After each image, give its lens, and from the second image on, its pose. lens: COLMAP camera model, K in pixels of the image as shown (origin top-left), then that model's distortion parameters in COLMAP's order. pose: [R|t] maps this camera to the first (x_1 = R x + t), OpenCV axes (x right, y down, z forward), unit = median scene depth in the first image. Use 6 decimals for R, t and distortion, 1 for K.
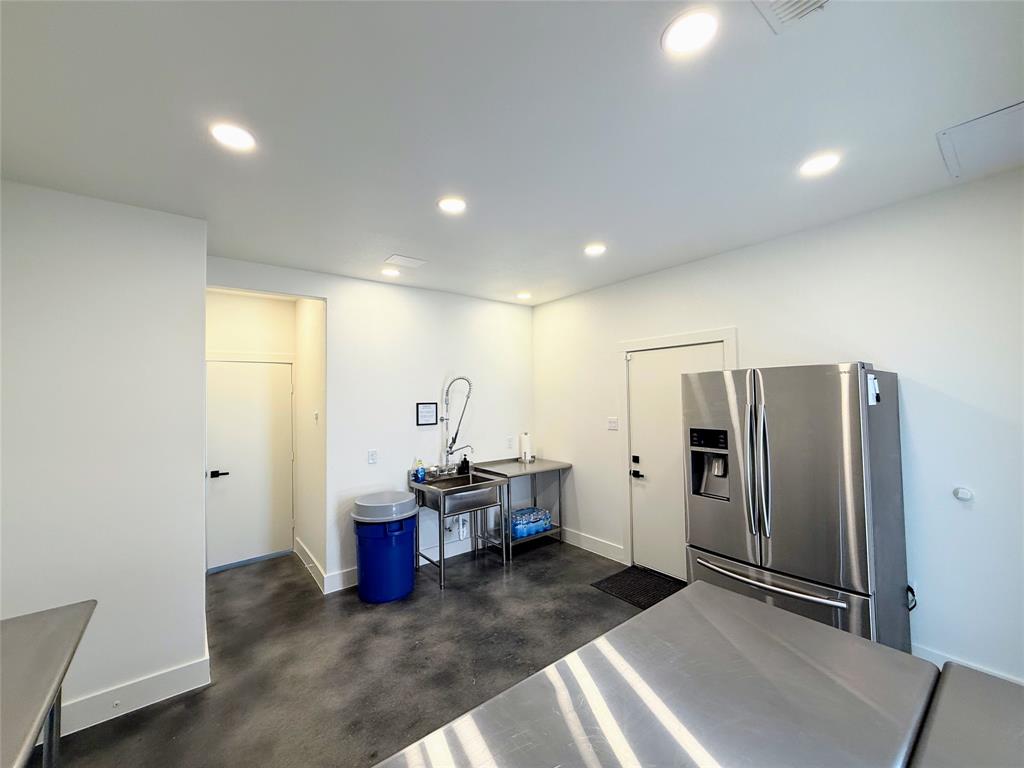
lens RADIAL K [[408.1, 0, 508.4], [0, 408.1, 385.2], [0, 0, 1]] dist [0.000397, 0.000208]
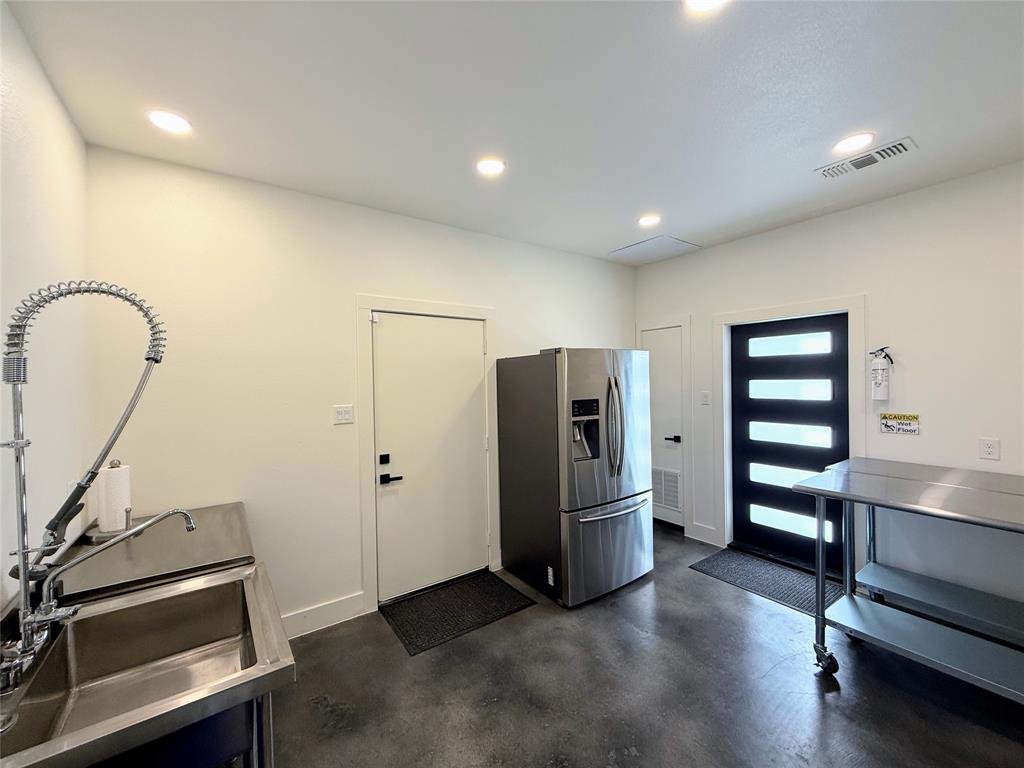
lens RADIAL K [[408.1, 0, 509.2], [0, 408.1, 382.5], [0, 0, 1]] dist [0.000397, 0.000208]
pose [[0.045411, 0.012361, 0.998892, -0.463161], [-0.013717, 0.999837, -0.011749, 0.055353], [-0.998874, -0.013168, 0.045574, 0.834744]]
